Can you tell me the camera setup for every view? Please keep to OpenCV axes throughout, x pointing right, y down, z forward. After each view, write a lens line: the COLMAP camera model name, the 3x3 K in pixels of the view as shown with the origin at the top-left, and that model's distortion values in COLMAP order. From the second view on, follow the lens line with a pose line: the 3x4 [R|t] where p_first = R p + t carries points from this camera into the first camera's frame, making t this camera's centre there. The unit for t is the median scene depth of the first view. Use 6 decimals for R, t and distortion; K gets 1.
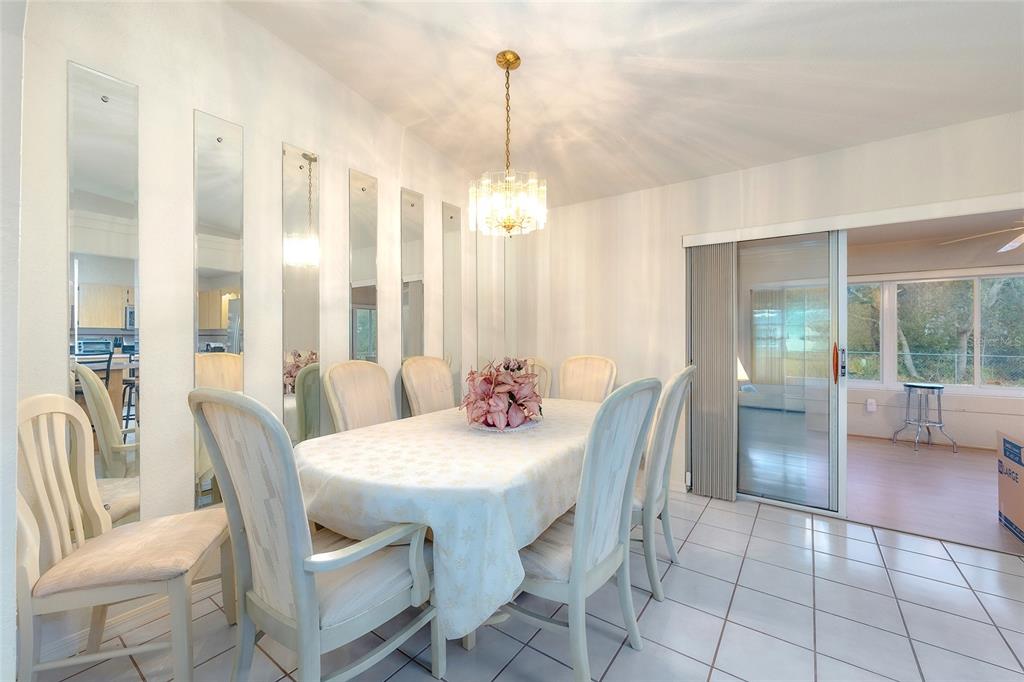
lens RADIAL K [[410.0, 0, 516.2], [0, 410.0, 337.5], [0, 0, 1]] dist [-0.000132, -0.000058]
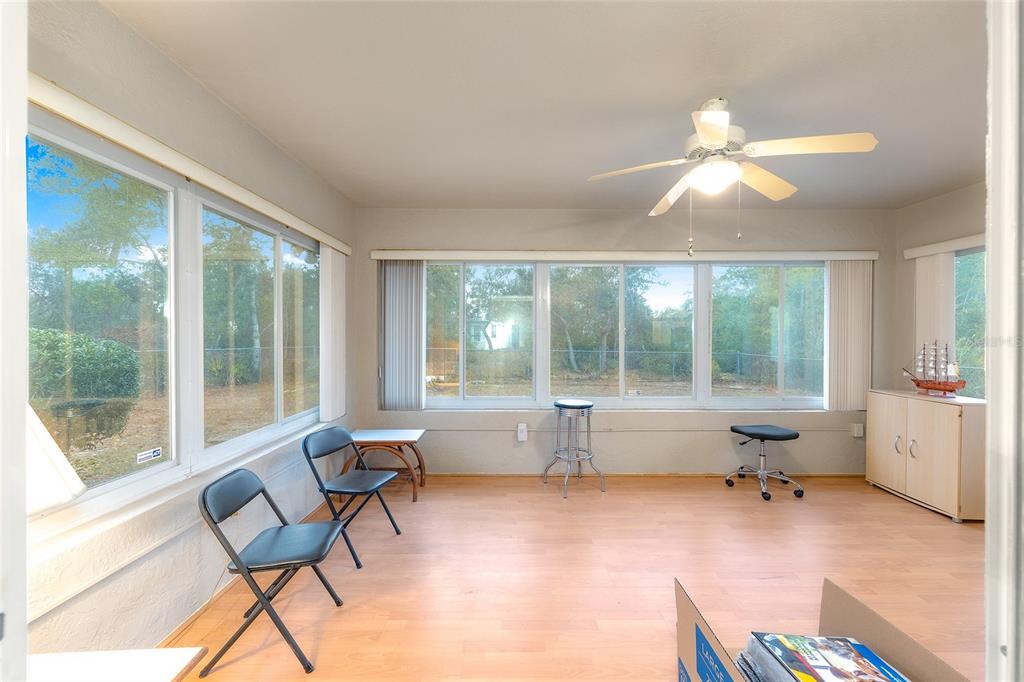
lens RADIAL K [[410.0, 0, 512.6], [0, 410.0, 340.3], [0, 0, 1]] dist [-0.000132, -0.000058]
pose [[0.817582, -0.003760, 0.575800, 0.461728], [-0.000405, 0.999975, 0.007106, -0.001669], [-0.575812, -0.006043, 0.817560, 0.443773]]
